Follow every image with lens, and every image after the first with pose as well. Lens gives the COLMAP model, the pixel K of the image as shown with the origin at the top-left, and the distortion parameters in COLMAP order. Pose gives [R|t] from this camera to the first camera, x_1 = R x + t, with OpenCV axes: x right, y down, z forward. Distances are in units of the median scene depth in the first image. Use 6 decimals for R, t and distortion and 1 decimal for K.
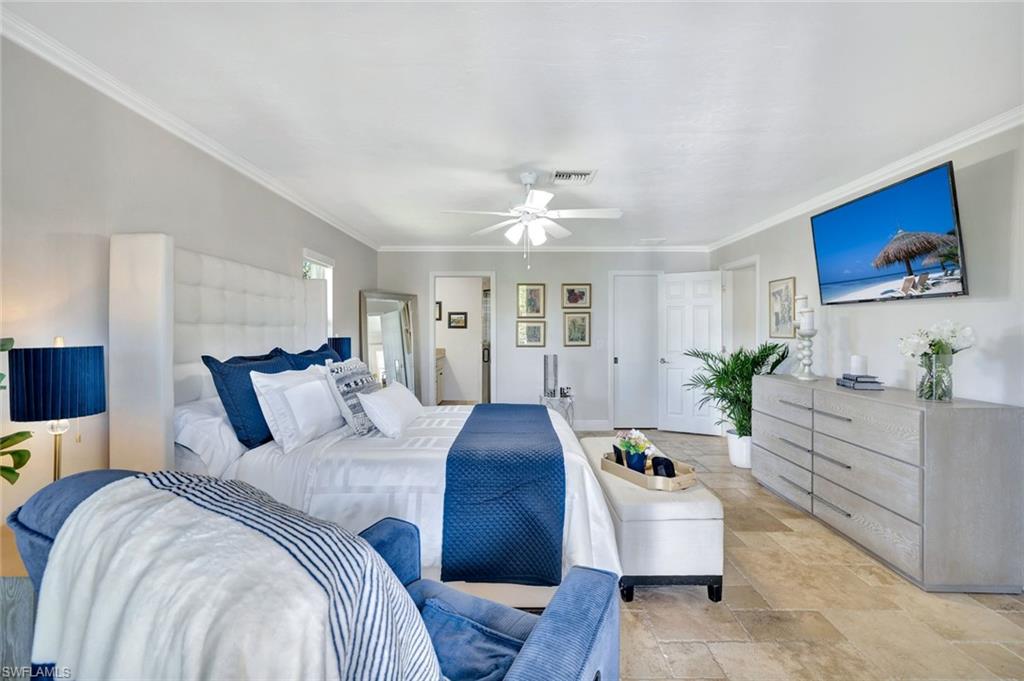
lens RADIAL K [[444.8, 0, 512.6], [0, 444.8, 334.9], [0, 0, 1]] dist [-0.023187, 0.007197]
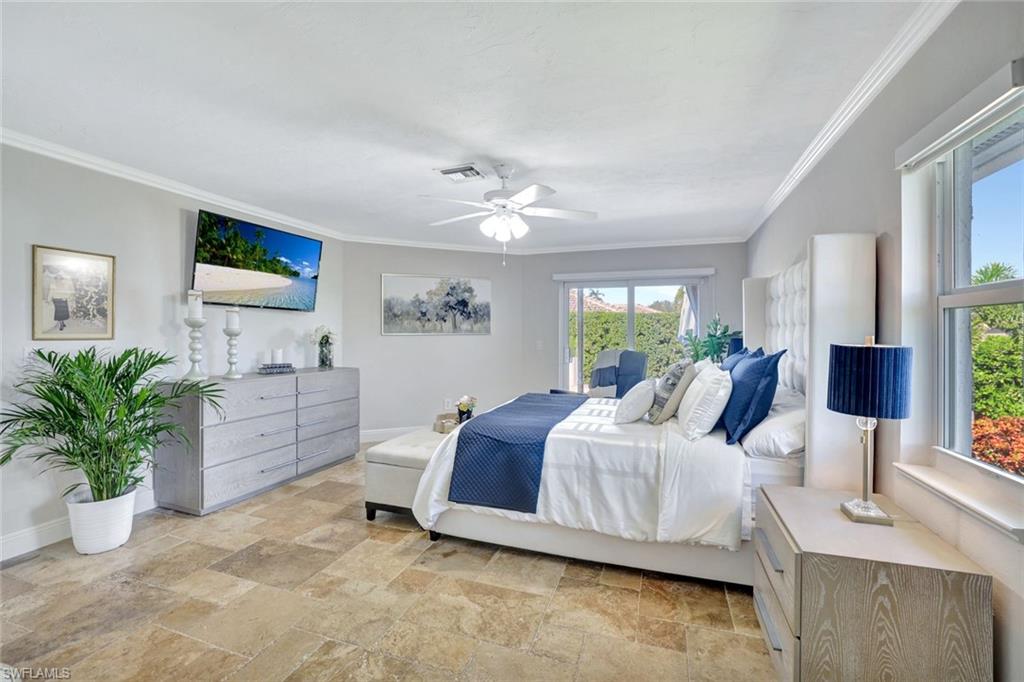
lens RADIAL K [[444.8, 0, 512.9], [0, 444.8, 334.2], [0, 0, 1]] dist [-0.023187, 0.007197]
pose [[-0.950190, -0.007556, 0.311580, -0.219681], [-0.004435, 0.999933, 0.010722, -0.011948], [-0.311640, 0.008806, -0.950159, 1.463817]]
